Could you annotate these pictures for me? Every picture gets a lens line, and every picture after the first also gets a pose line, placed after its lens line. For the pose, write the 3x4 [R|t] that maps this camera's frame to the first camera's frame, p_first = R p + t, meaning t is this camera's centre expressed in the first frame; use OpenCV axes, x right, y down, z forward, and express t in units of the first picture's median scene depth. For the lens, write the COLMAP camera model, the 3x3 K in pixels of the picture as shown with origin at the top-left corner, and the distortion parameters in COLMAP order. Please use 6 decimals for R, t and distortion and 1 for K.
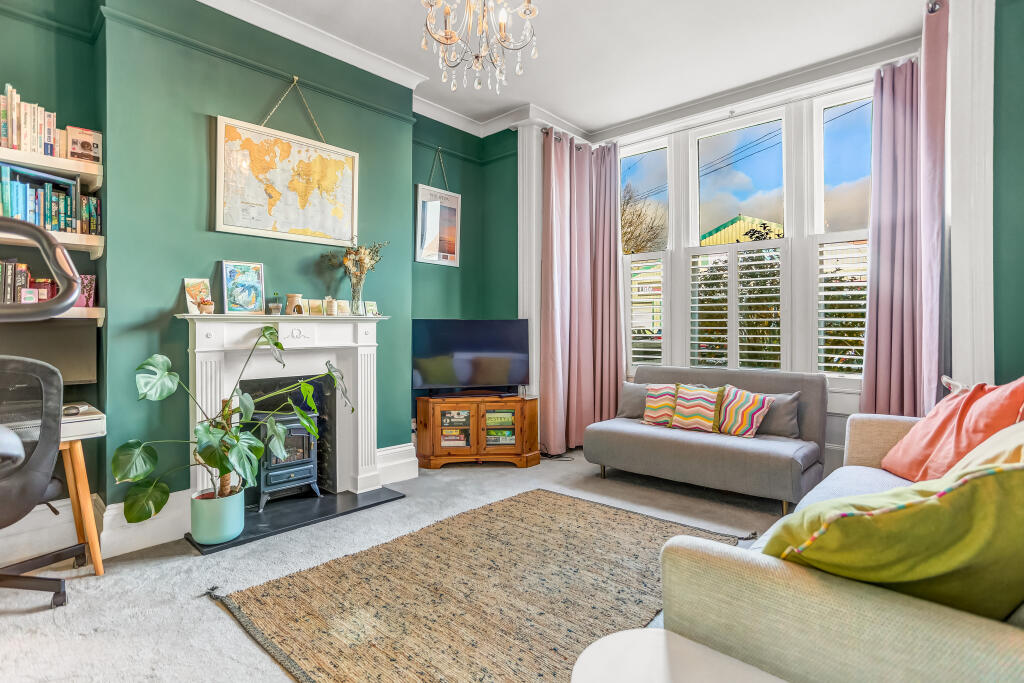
lens RADIAL K [[512.8, 0, 510.0], [0, 512.8, 323.2], [0, 0, 1]] dist [-0.052329, 0.040709]
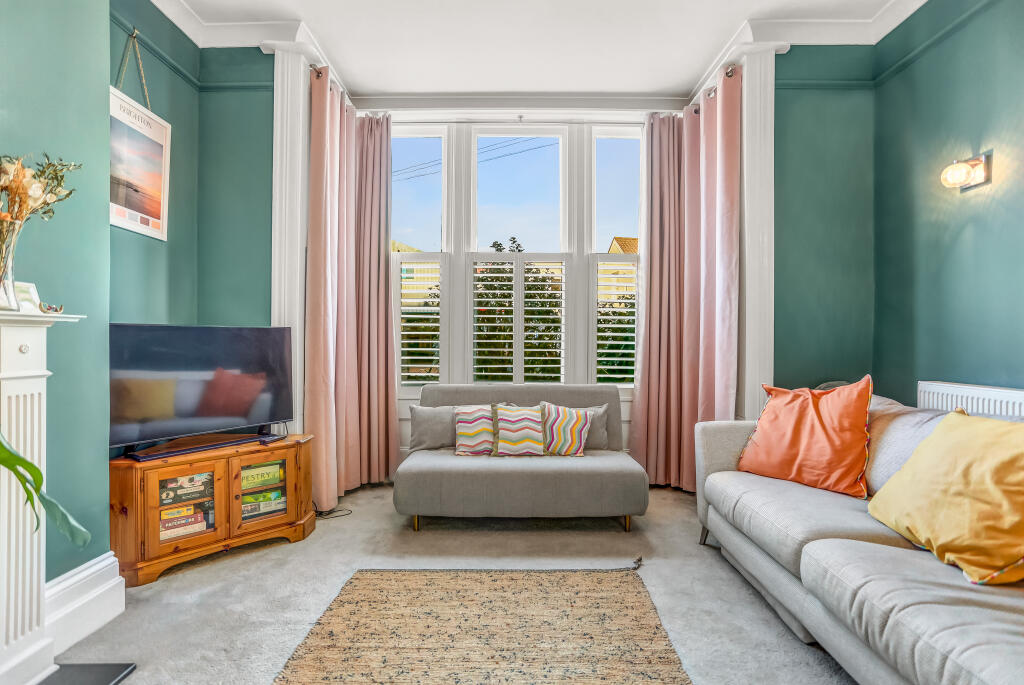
lens RADIAL K [[495.9, 0, 500.6], [0, 495.9, 343.1], [0, 0, 1]] dist [-0.048330, 0.035898]
pose [[0.751069, 0.002377, 0.660220, -0.243519], [-0.012081, 0.999876, 0.010143, 0.003913], [-0.660114, -0.015594, 0.751004, 0.372769]]
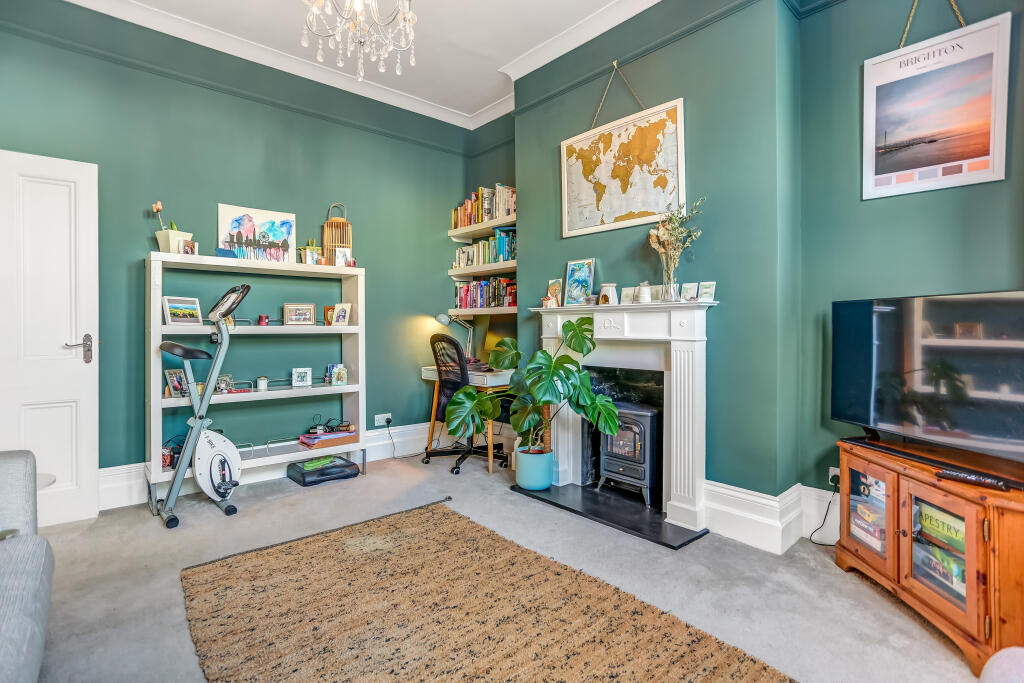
lens RADIAL K [[512.8, 0, 510.0], [0, 512.8, 323.2], [0, 0, 1]] dist [-0.052329, 0.040709]
pose [[-0.118426, -0.005591, -0.992947, 0.511674], [0.006097, 0.999961, -0.006358, 0.021550], [0.992944, -0.006807, -0.118387, 0.814444]]
